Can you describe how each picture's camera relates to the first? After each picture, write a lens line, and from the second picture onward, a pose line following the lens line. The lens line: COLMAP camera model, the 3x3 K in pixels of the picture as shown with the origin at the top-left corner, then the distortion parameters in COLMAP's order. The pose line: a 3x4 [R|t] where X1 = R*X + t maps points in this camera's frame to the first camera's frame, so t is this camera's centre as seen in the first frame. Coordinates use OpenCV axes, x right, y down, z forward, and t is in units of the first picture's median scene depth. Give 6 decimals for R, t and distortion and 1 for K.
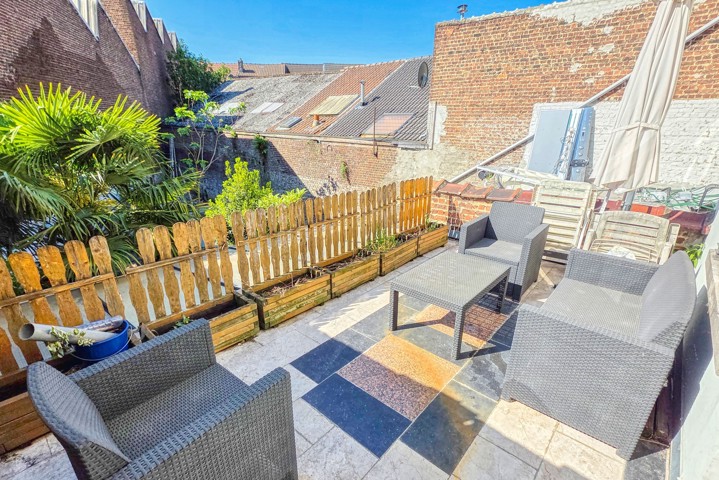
lens RADIAL K [[339.9, 0, 355.7], [0, 339.9, 260.3], [0, 0, 1]] dist [0.003669, 0.000587]
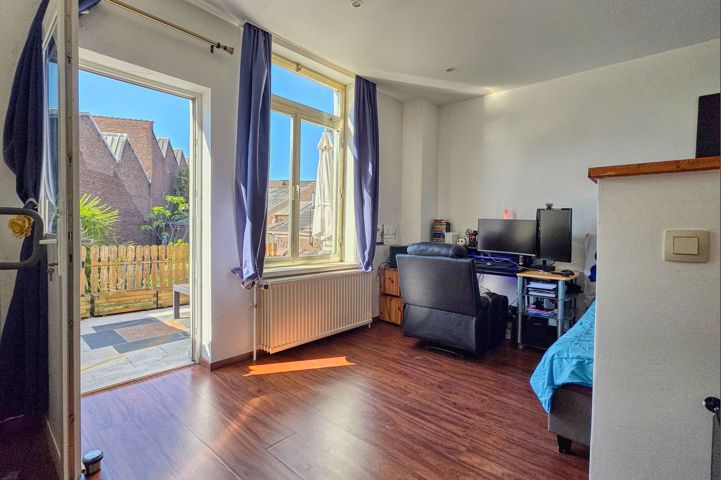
lens RADIAL K [[338.9, 0, 357.3], [0, 338.9, 237.1], [0, 0, 1]] dist [0.001304, 0.000027]
pose [[0.999825, 0.009916, -0.015890, 0.215031], [-0.014896, 0.935252, -0.353668, 0.086400], [0.011354, 0.353843, 0.935236, -0.135631]]
